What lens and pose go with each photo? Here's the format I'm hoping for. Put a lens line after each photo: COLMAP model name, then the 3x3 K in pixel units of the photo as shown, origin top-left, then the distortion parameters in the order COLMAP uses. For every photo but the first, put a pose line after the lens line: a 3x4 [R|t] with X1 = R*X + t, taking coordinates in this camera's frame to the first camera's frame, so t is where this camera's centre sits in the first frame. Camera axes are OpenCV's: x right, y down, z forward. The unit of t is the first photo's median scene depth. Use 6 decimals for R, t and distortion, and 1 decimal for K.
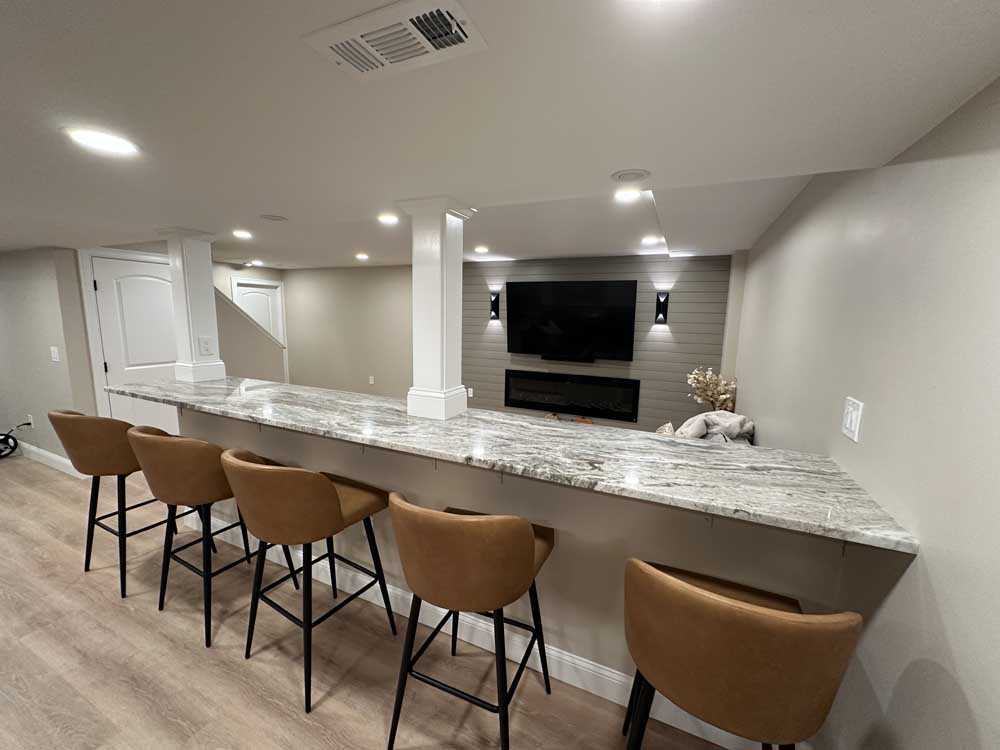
lens RADIAL K [[402.7, 0, 495.5], [0, 402.7, 372.9], [0, 0, 1]] dist [-0.001737, -0.001028]
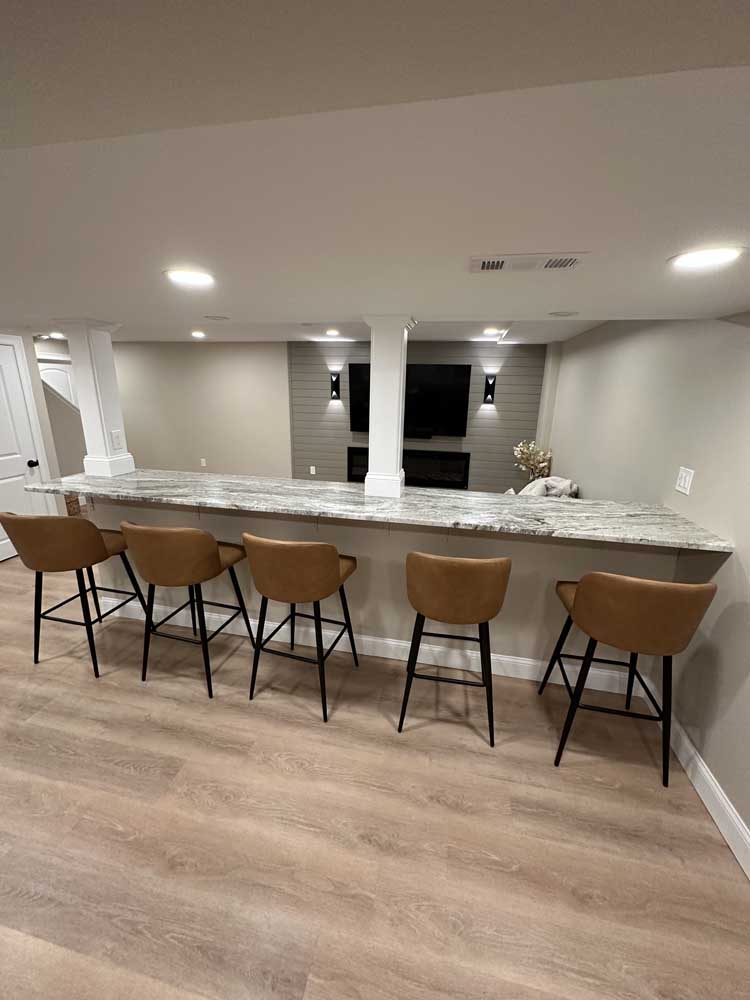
lens RADIAL K [[402.7, 0, 372.2], [0, 402.7, 498.1], [0, 0, 1]] dist [-0.001737, -0.001028]
pose [[0.973678, -0.063828, 0.218809, -0.377770], [0.034499, 0.990200, 0.135331, -0.042200], [-0.225302, -0.124220, 0.966337, -0.154298]]
